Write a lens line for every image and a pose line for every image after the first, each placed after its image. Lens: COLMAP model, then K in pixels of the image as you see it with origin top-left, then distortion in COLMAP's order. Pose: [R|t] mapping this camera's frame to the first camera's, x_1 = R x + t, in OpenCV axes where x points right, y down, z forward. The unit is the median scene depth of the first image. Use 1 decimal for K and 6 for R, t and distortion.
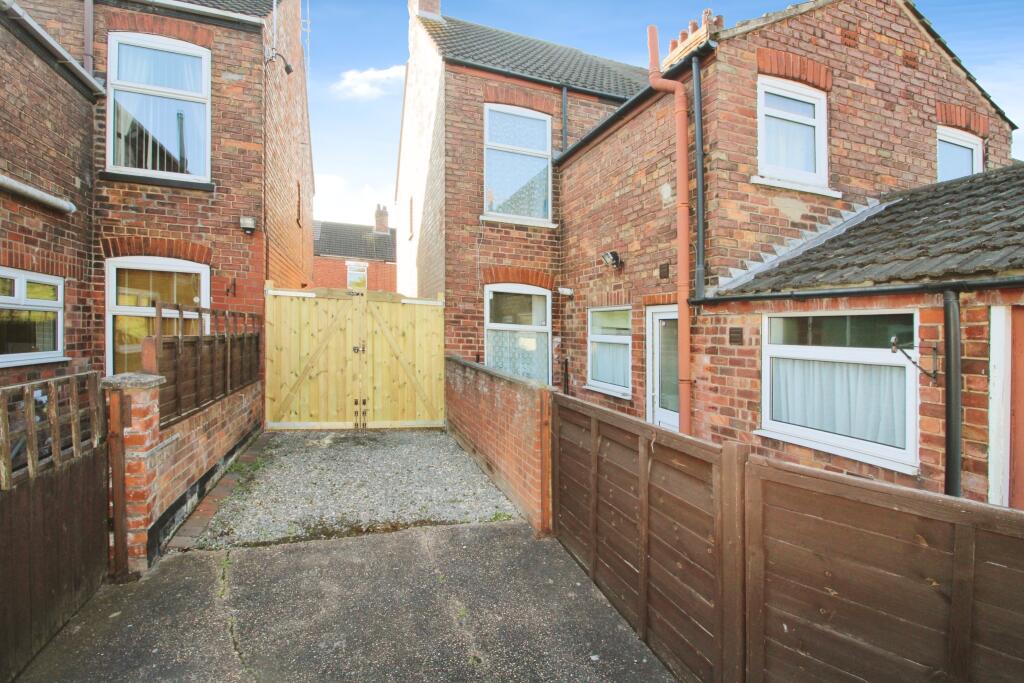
lens RADIAL K [[486.5, 0, 512.0], [0, 486.5, 341.5], [0, 0, 1]] dist [-0.015429, -0.001000]
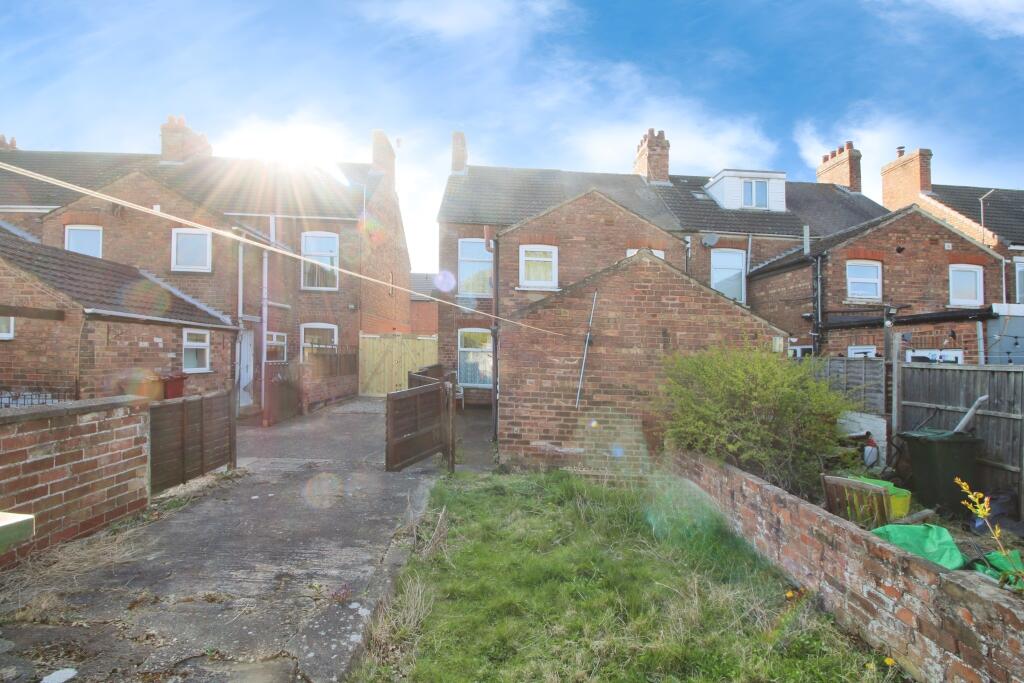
lens RADIAL K [[486.5, 0, 512.0], [0, 486.5, 341.5], [0, 0, 1]] dist [-0.015429, -0.001000]
pose [[0.956522, -0.022606, -0.290783, 0.867229], [0.007949, 0.998642, -0.051488, 0.049233], [0.291552, 0.046938, 0.955403, -1.002635]]
